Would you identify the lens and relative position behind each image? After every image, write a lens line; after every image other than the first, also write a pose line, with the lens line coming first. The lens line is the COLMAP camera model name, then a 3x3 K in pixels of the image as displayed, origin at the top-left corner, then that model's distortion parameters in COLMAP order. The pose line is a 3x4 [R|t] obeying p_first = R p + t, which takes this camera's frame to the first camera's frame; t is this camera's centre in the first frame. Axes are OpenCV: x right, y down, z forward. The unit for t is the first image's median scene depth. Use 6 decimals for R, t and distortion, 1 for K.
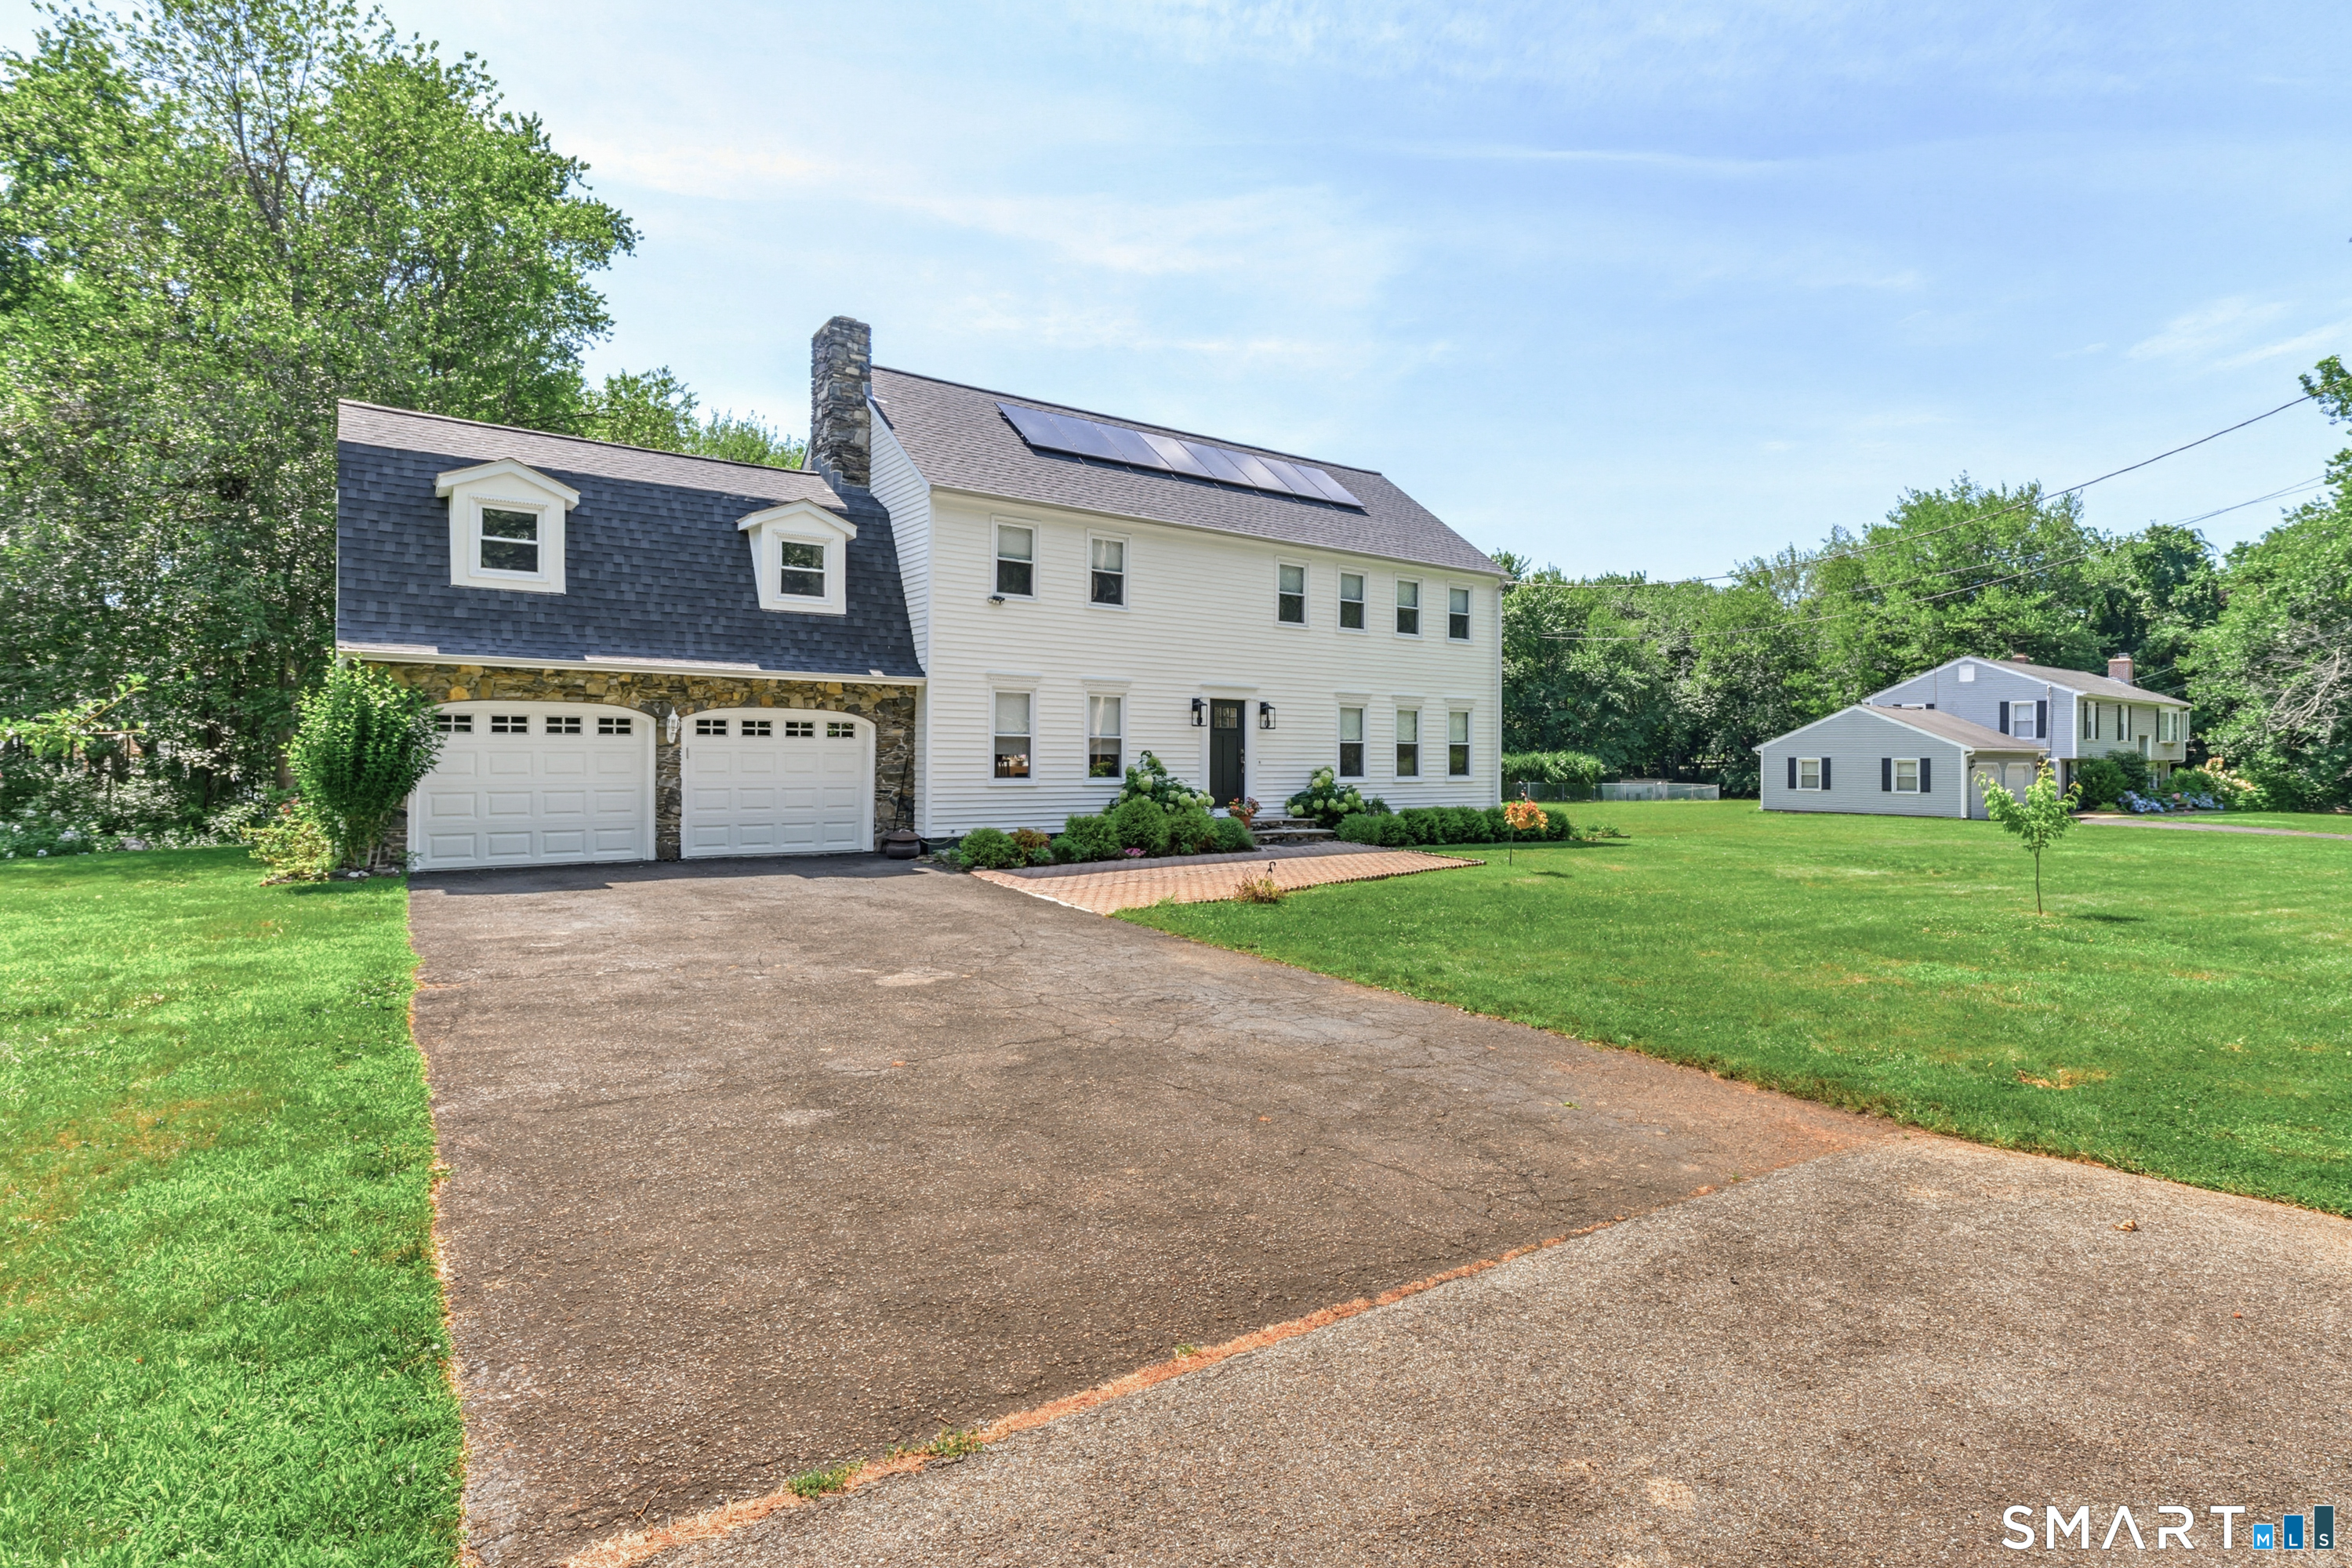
lens RADIAL K [[1198.5, 0, 1115.5], [0, 1198.5, 766.1], [0, 0, 1]] dist [-0.000527, -0.000297]
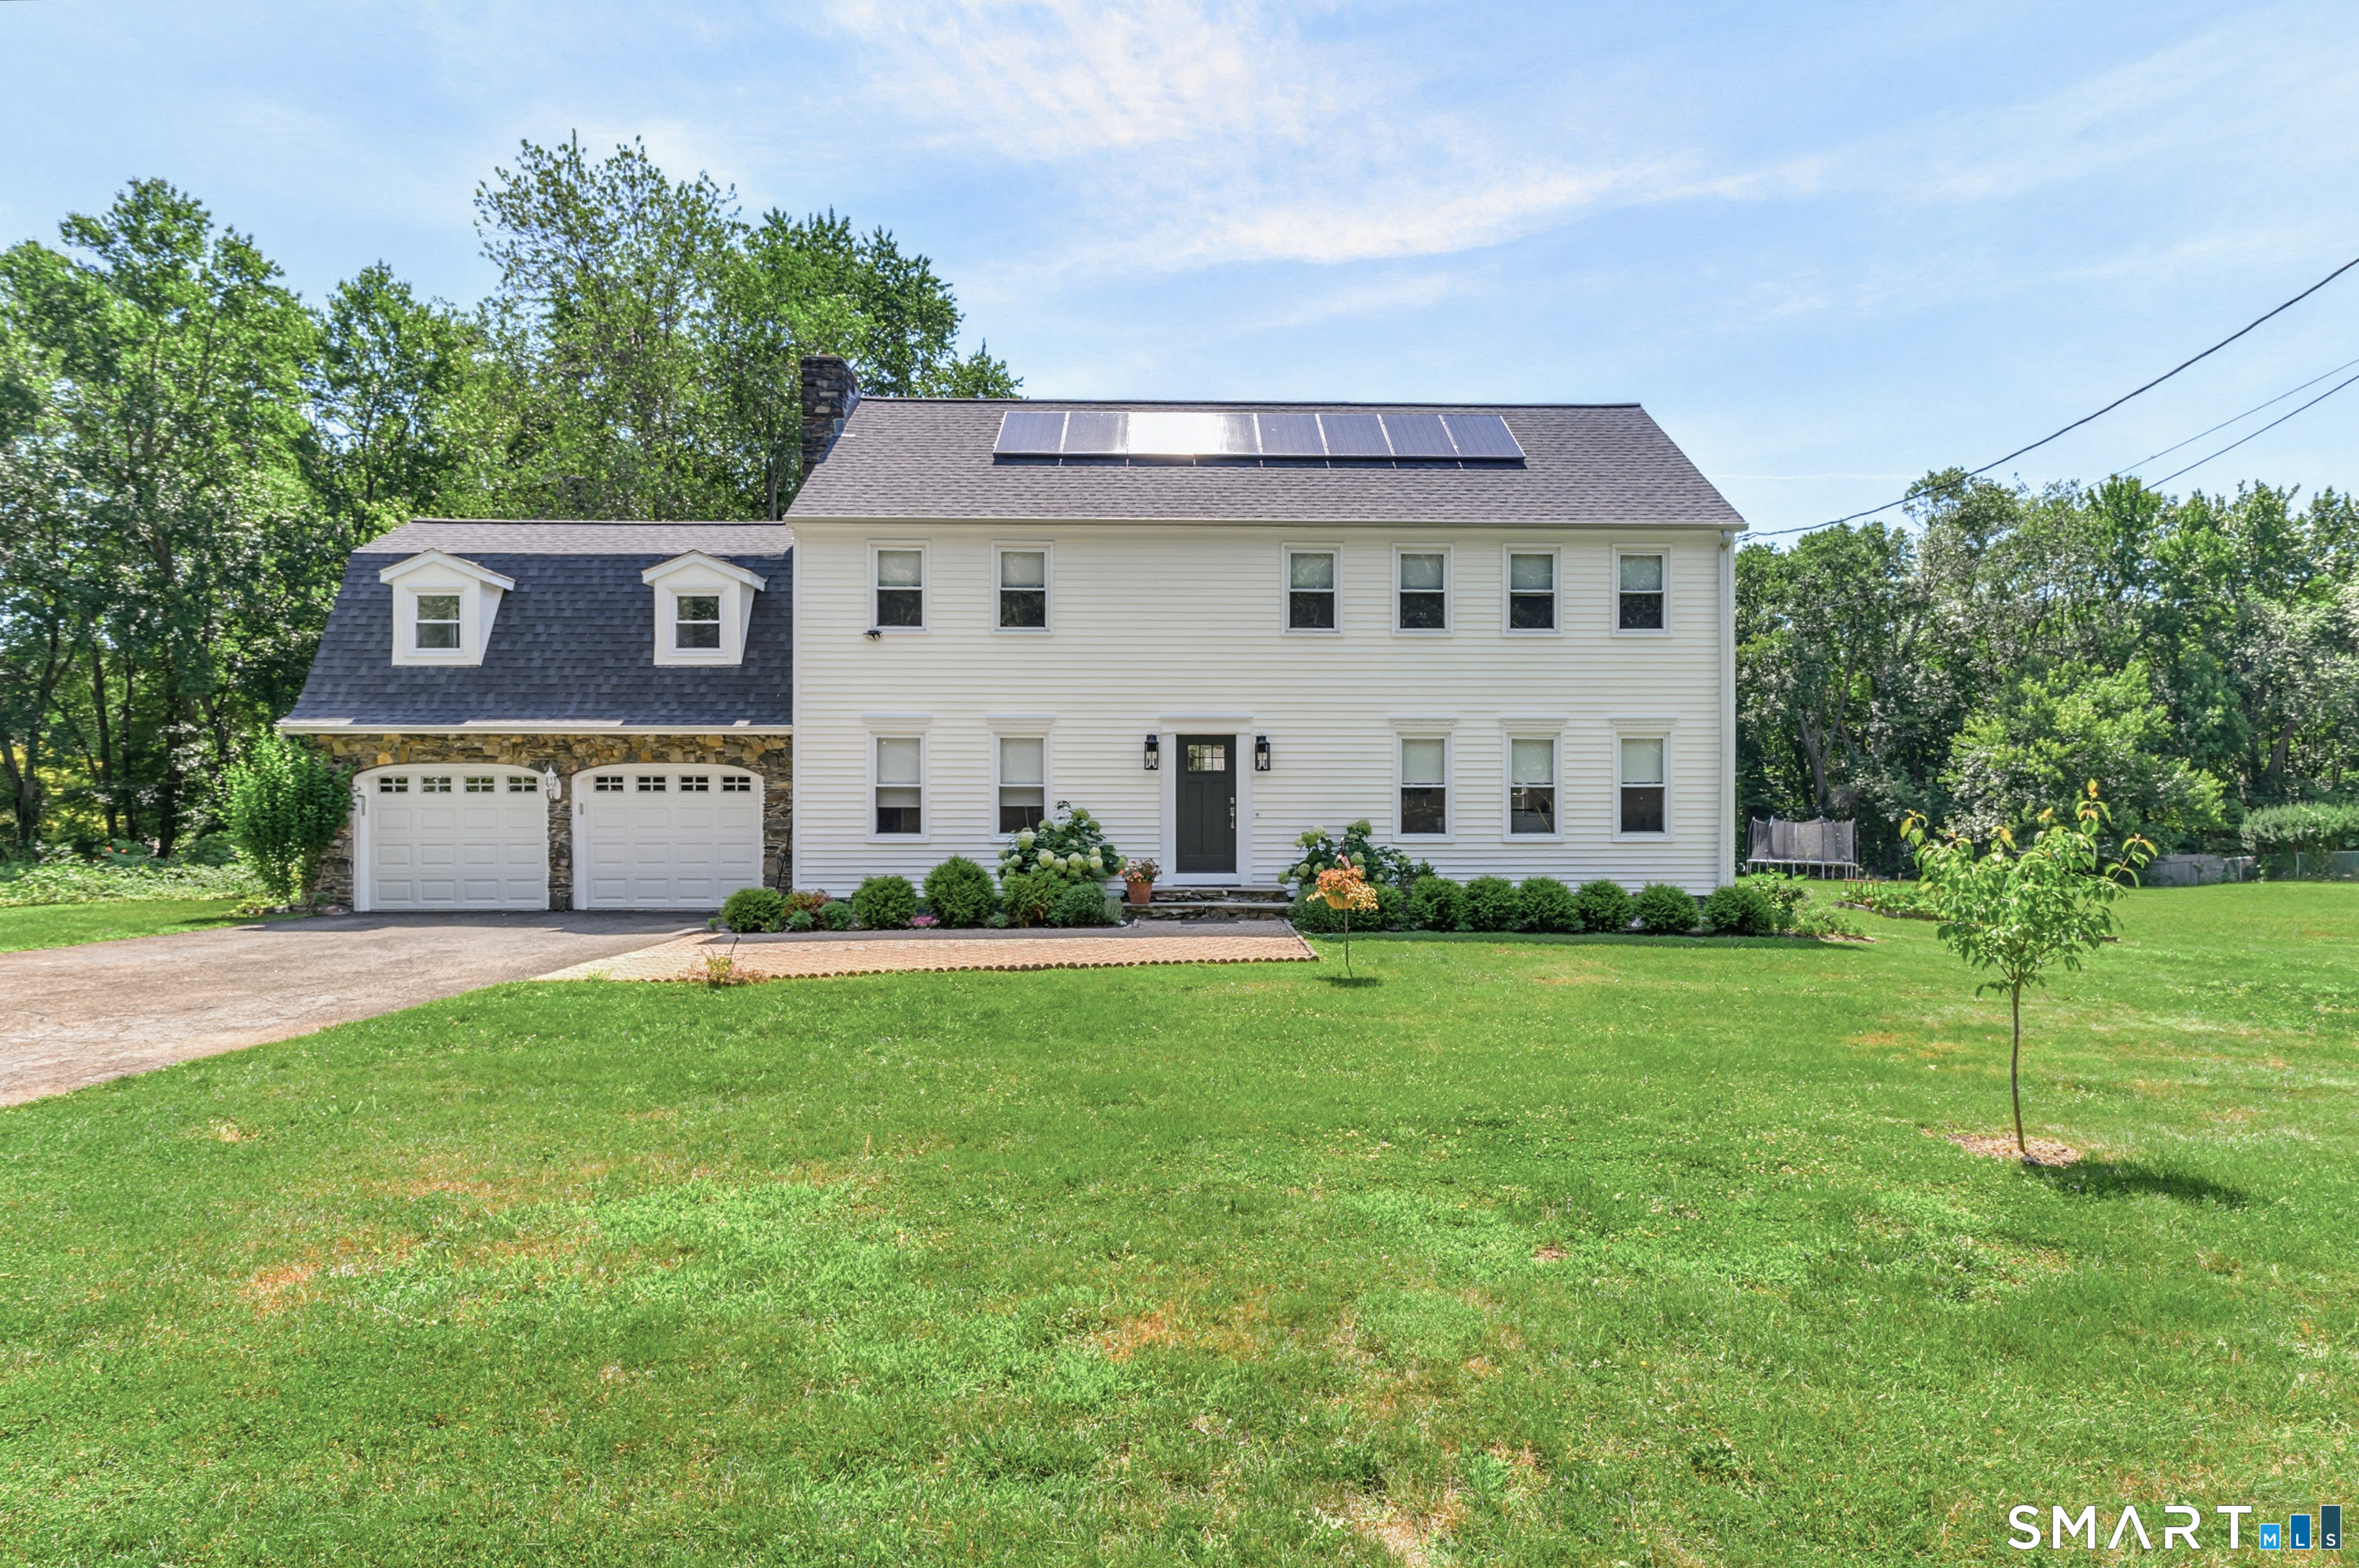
lens RADIAL K [[1133.4, 0, 1110.2], [0, 1133.4, 854.4], [0, 0, 1]] dist [0.001644, 0.000014]
pose [[0.824433, 0.015844, -0.565738, 0.546563], [0.002425, 0.999500, 0.031525, -0.000844], [0.565955, -0.027362, 0.823982, 0.411488]]
